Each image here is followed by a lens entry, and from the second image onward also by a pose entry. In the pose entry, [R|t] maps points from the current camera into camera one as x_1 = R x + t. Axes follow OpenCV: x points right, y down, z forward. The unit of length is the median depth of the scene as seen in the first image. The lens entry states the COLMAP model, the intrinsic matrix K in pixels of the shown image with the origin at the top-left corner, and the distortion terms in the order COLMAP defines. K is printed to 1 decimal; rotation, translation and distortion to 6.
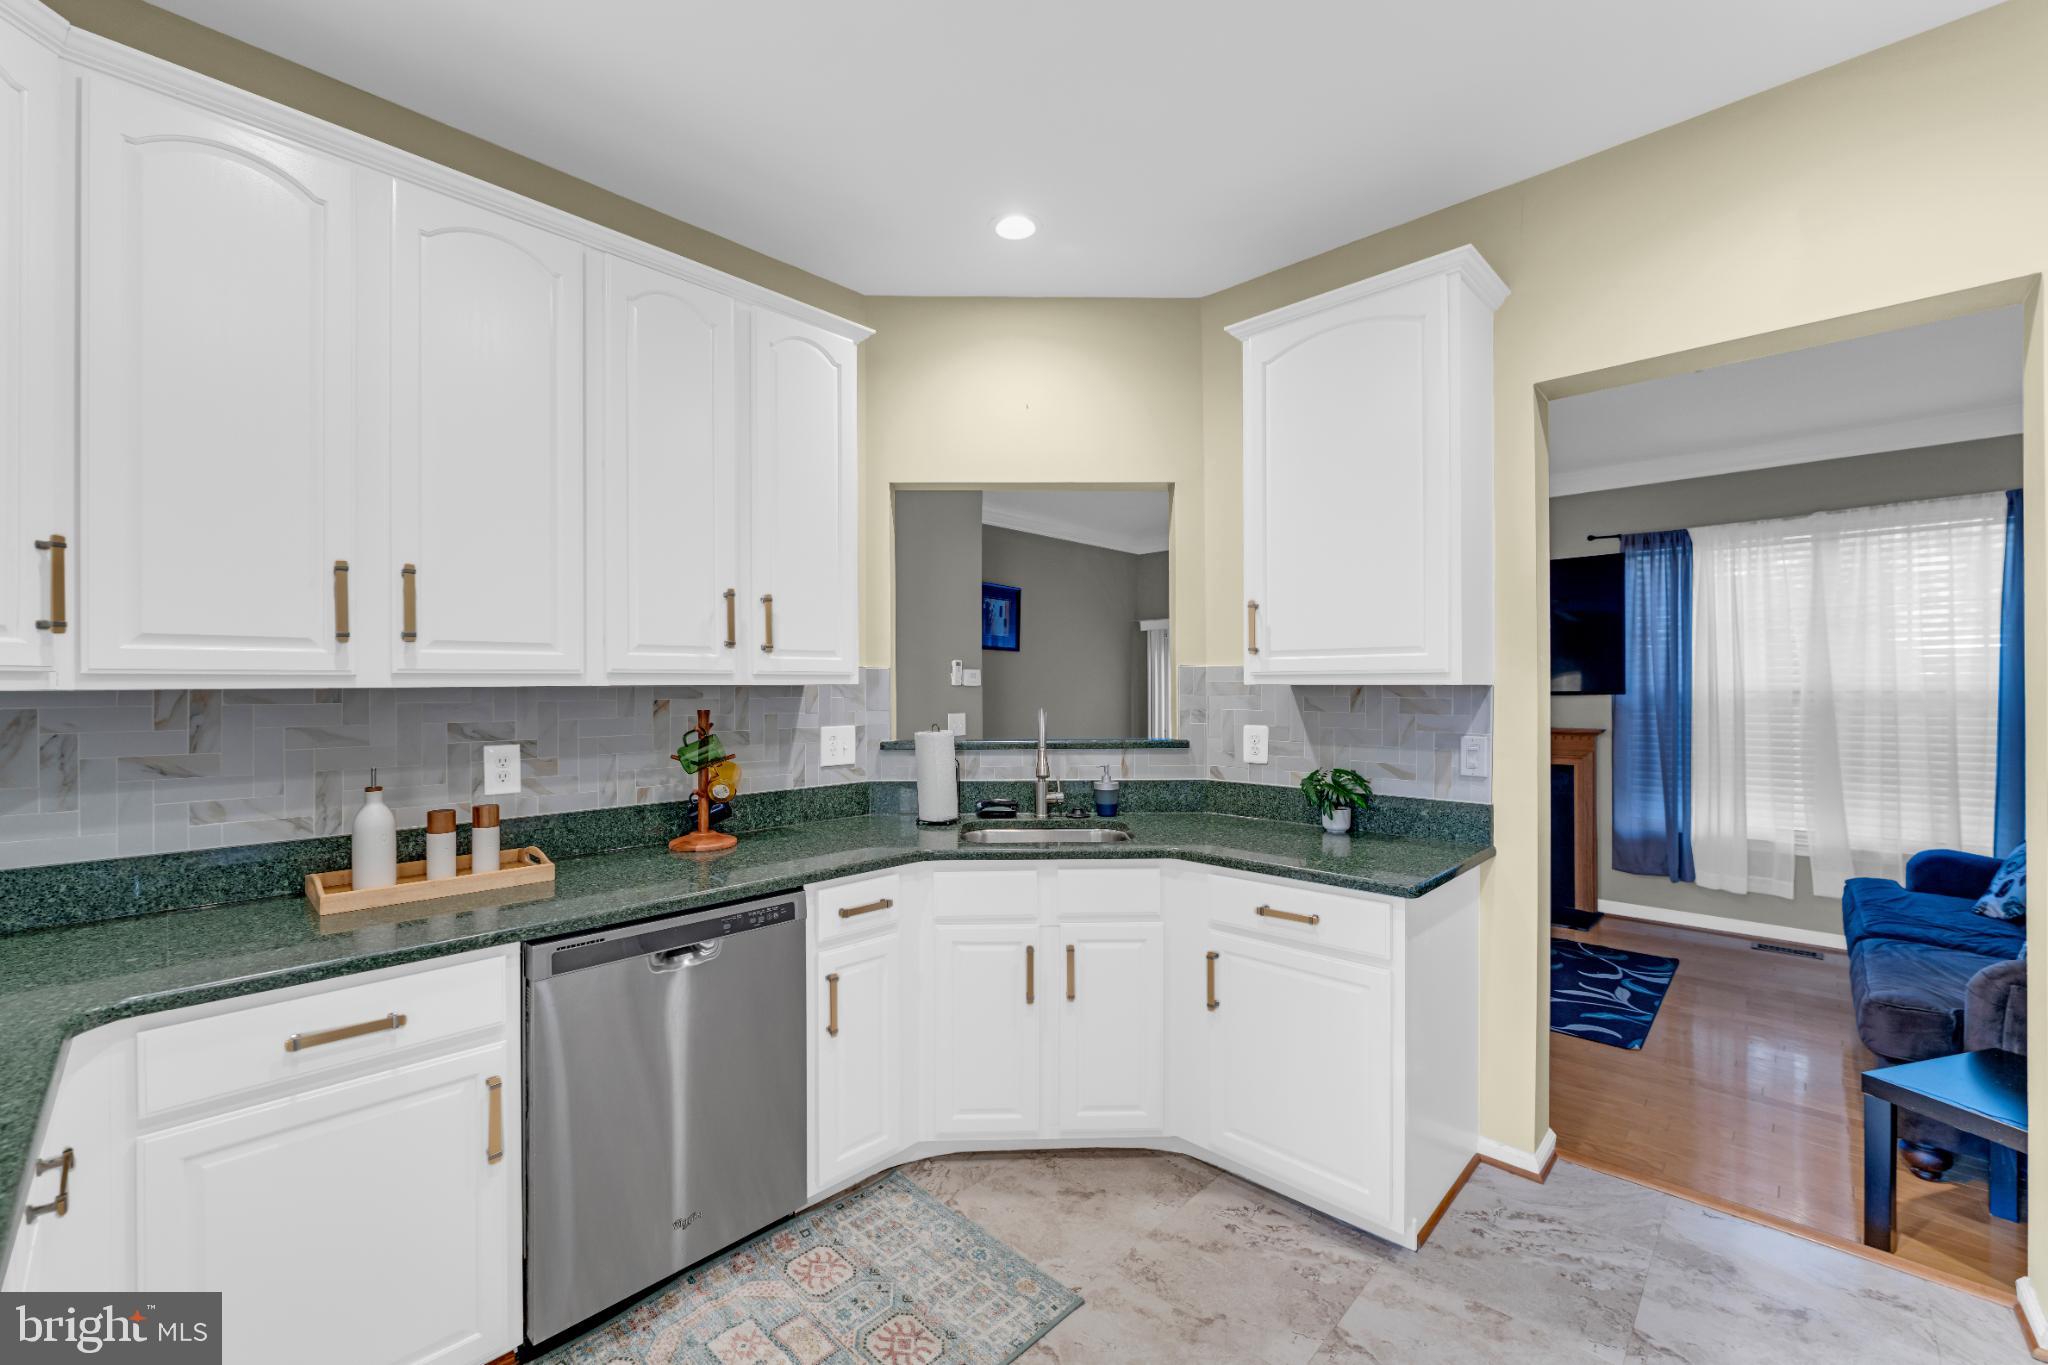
lens RADIAL K [[832.4, 0, 1021.5], [0, 832.4, 683.9], [0, 0, 1]] dist [-0.002352, -0.000832]
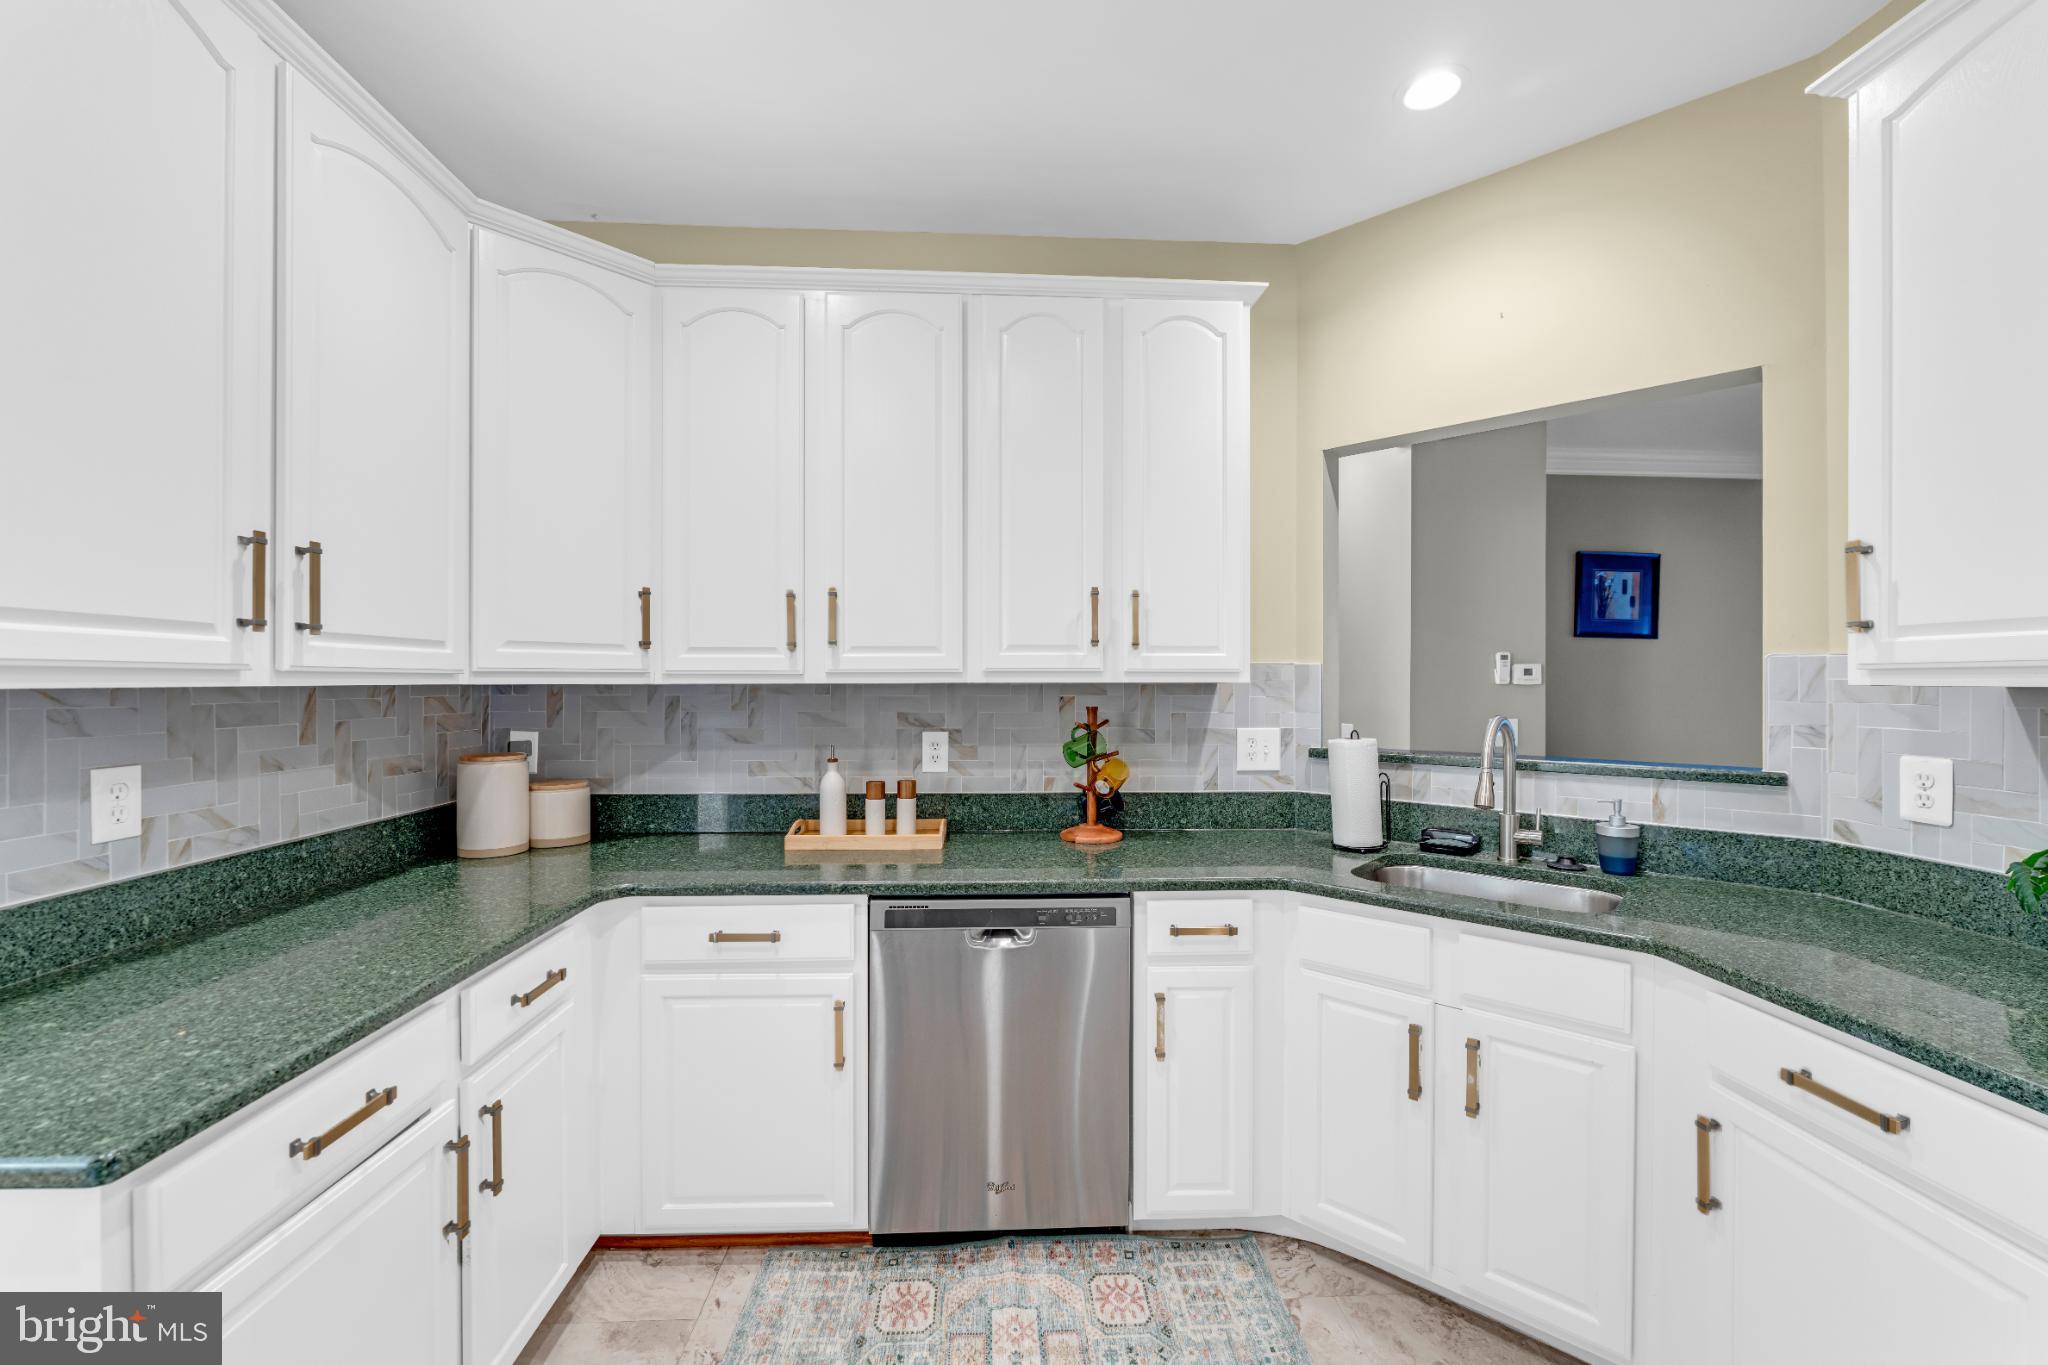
lens RADIAL K [[832.4, 0, 1022.5], [0, 832.4, 684.6], [0, 0, 1]] dist [-0.002352, -0.000832]
pose [[0.725628, 0.006026, -0.688061, 0.289865], [-0.002532, 0.999978, 0.006087, -0.002175], [0.688083, -0.002675, 0.725627, 0.209196]]
